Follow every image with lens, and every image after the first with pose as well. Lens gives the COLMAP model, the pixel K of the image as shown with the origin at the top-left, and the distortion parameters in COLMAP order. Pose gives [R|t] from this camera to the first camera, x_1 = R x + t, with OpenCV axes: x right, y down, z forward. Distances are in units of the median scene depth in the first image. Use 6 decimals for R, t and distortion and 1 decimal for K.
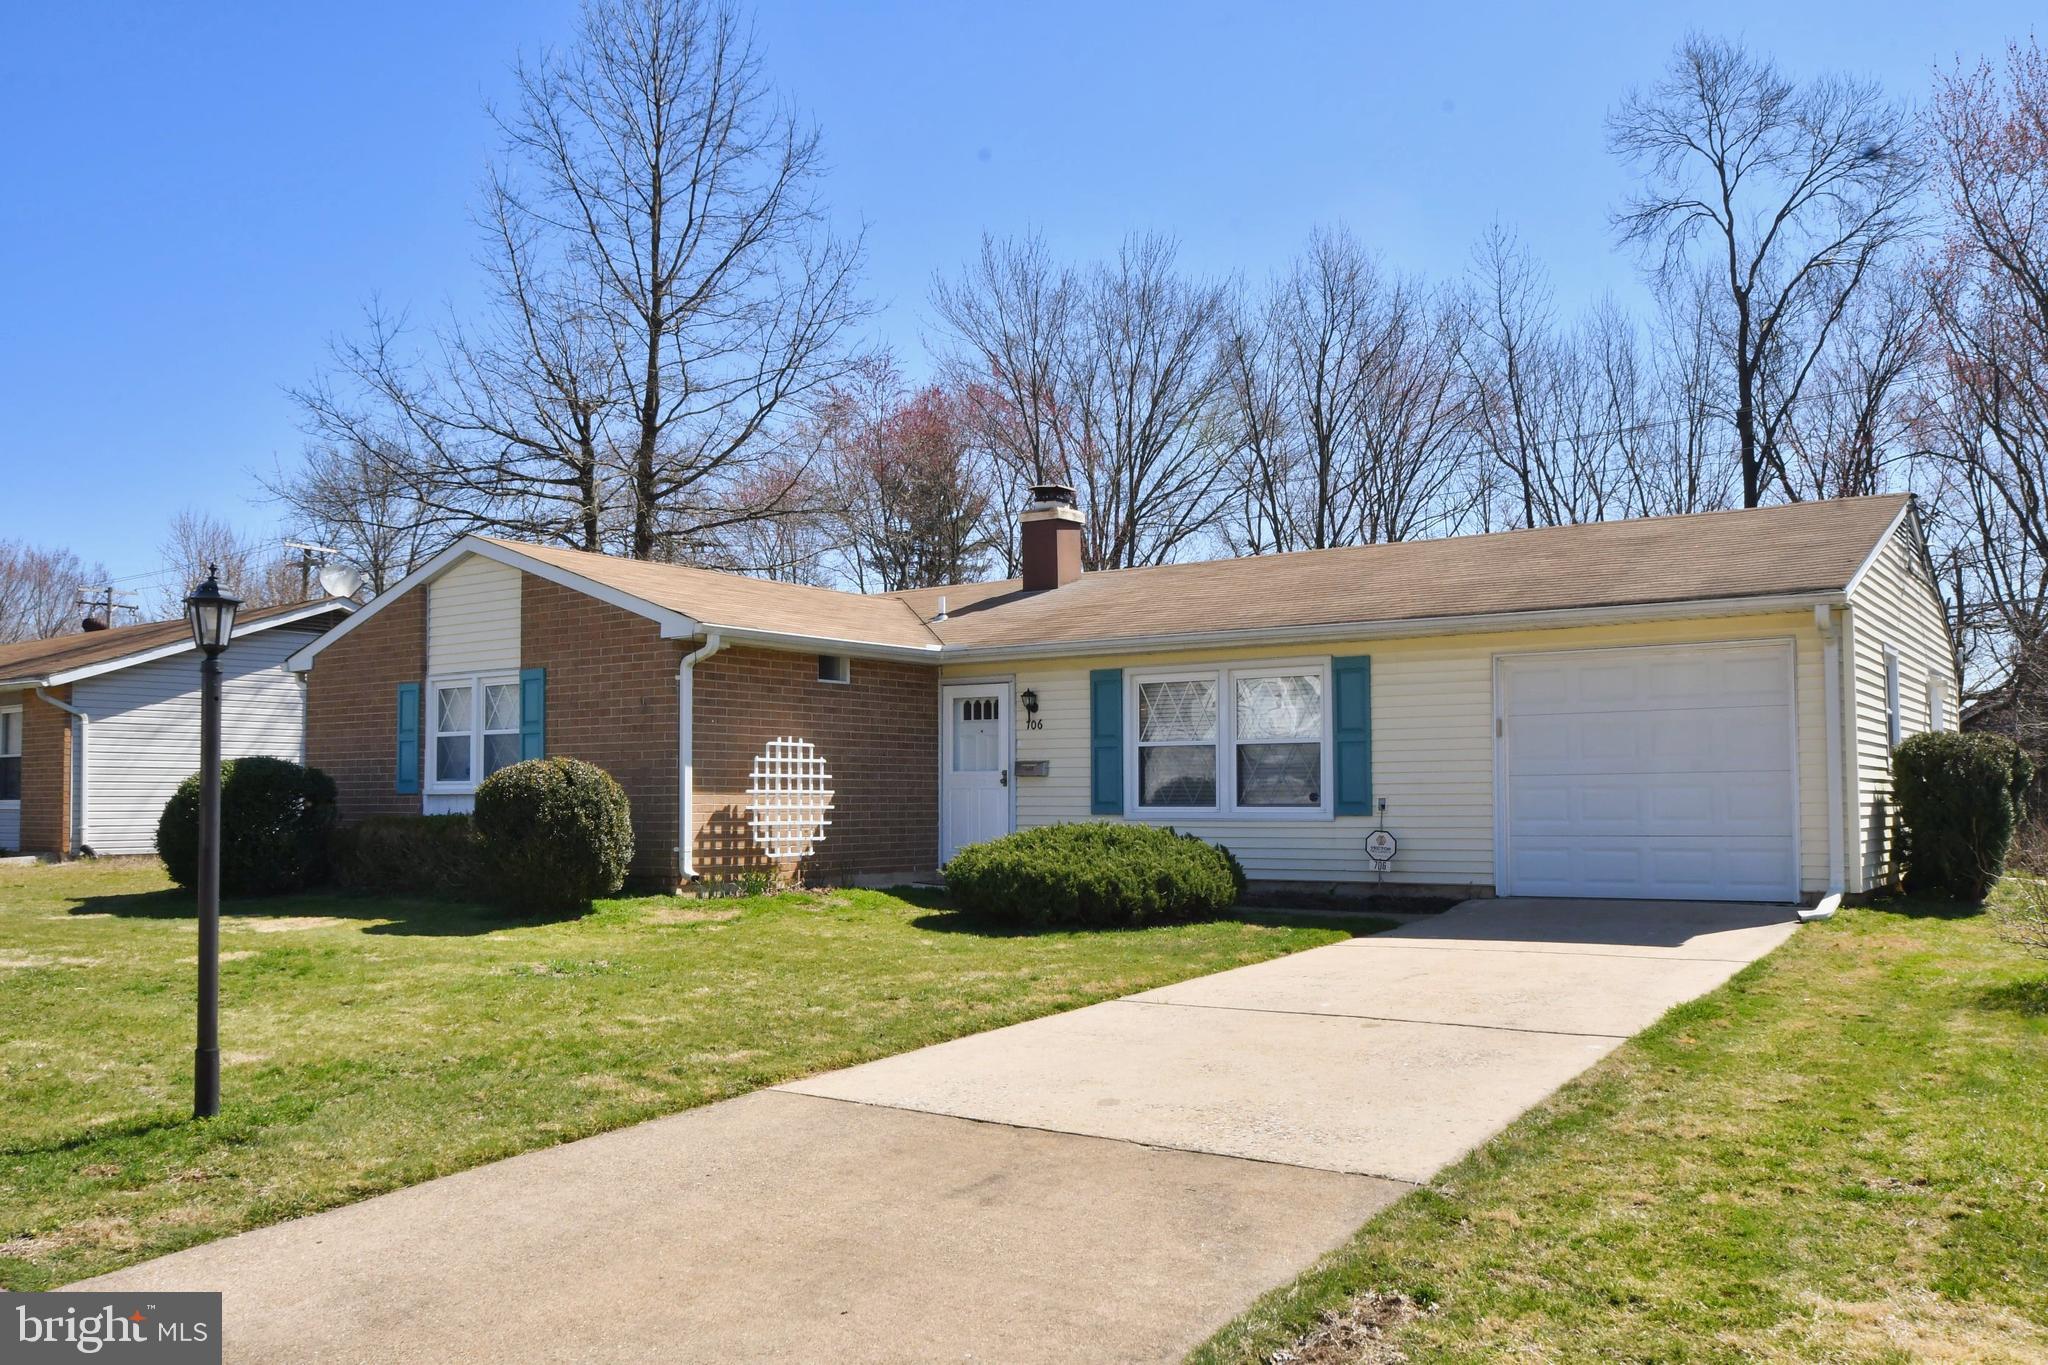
lens RADIAL K [[1618.4, 0, 1024.0], [0, 1618.4, 682.5], [0, 0, 1]] dist [-0.047943, 0.006855]
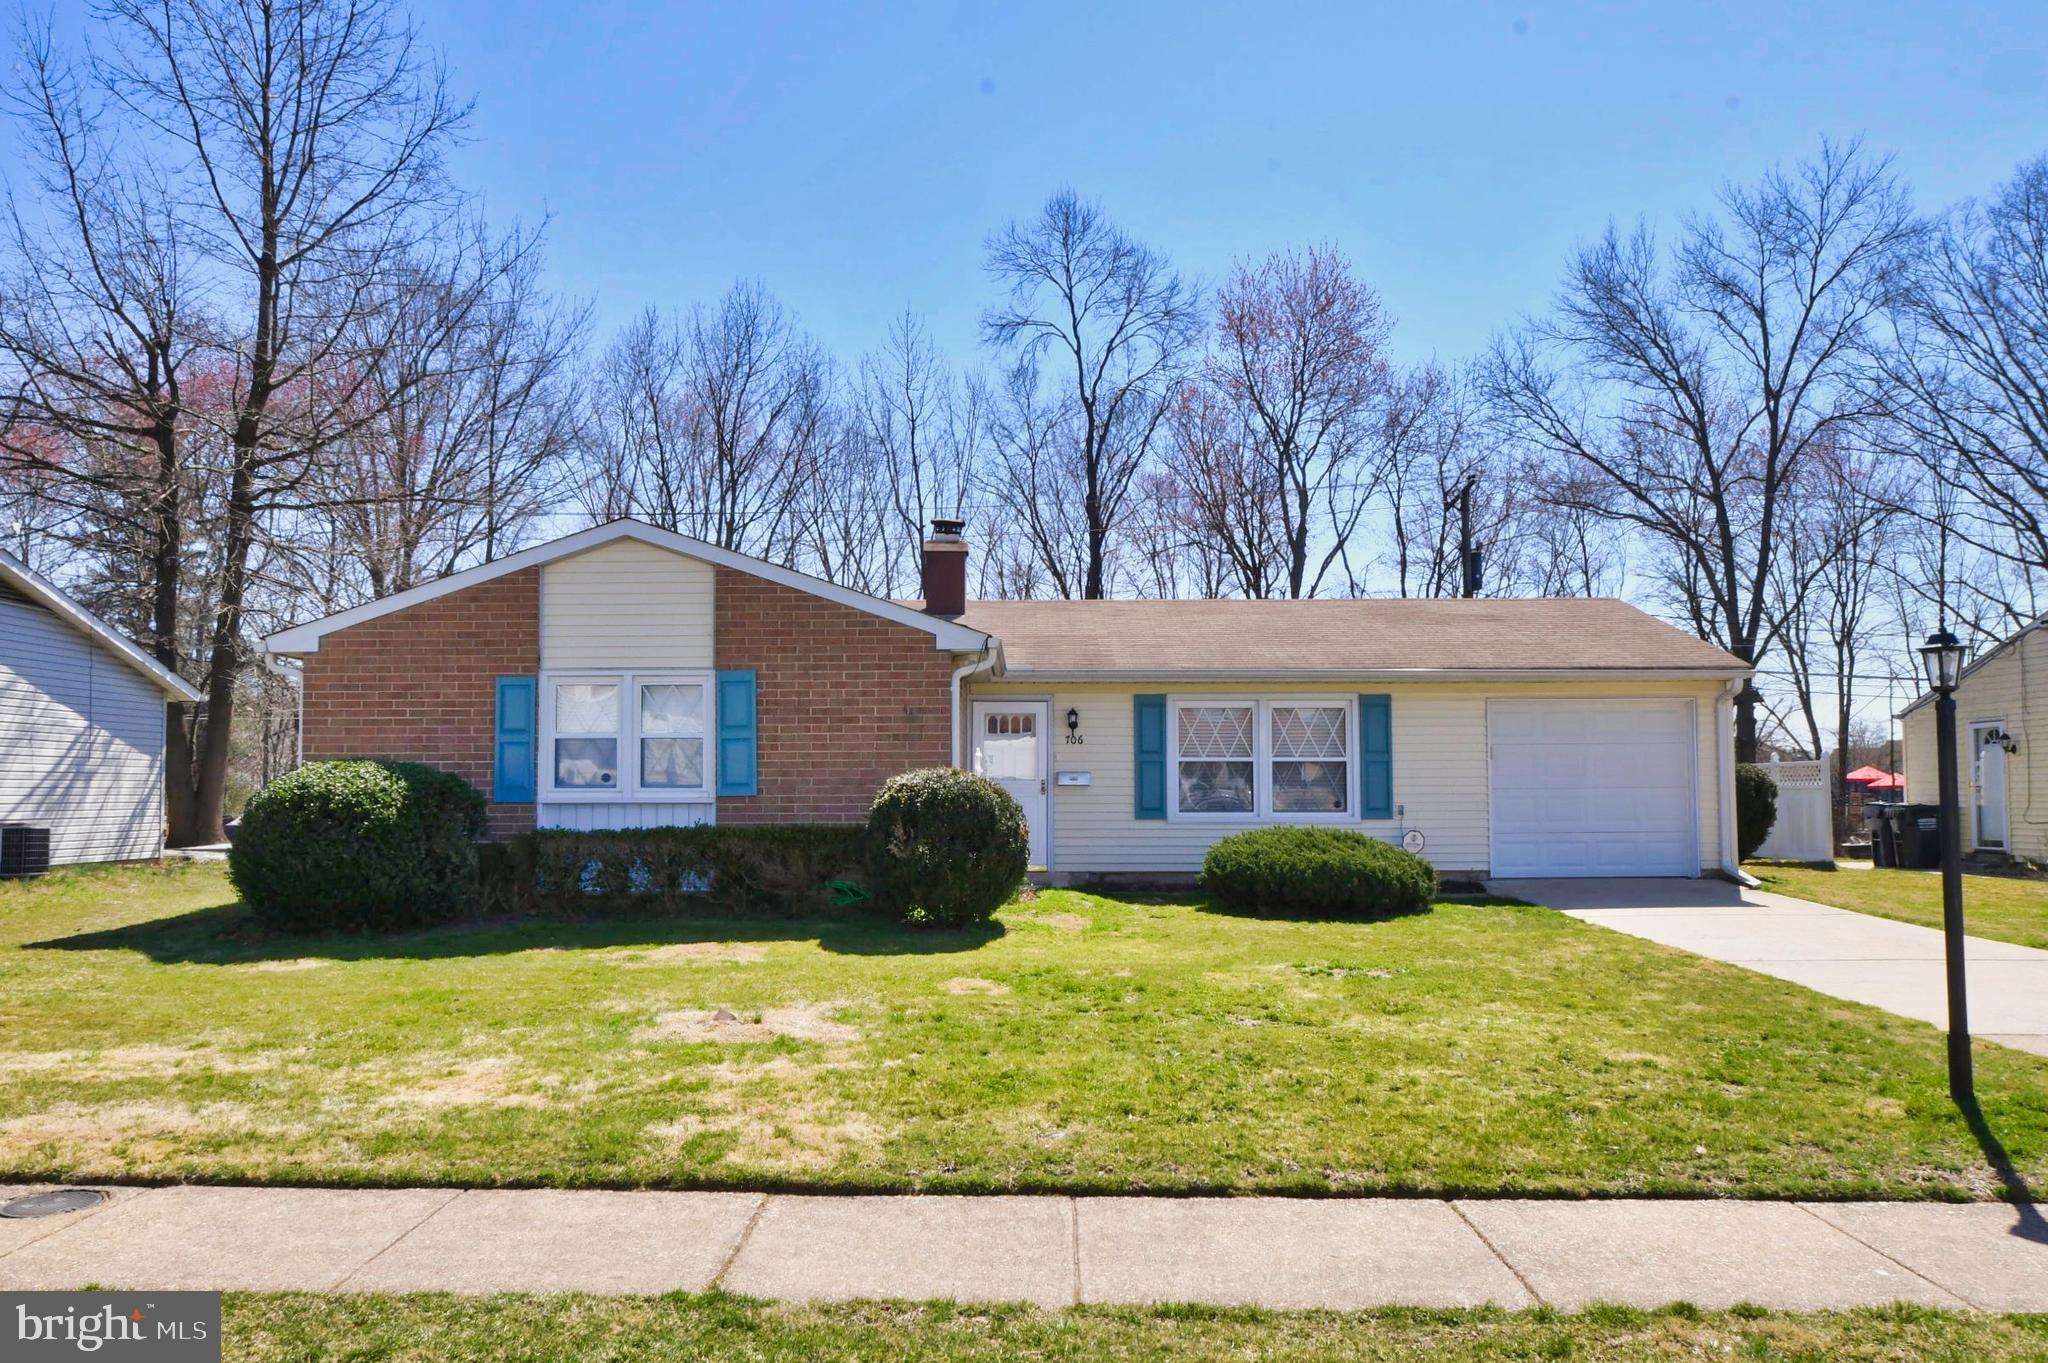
lens RADIAL K [[1470.6, 0, 1024.0], [0, 1470.6, 681.5], [0, 0, 1]] dist [0.000832, -0.000129]
pose [[0.821667, 0.046139, 0.568097, -0.627147], [-0.040771, 0.998923, -0.022160, 0.009828], [-0.568508, -0.004954, 0.822663, 0.183099]]
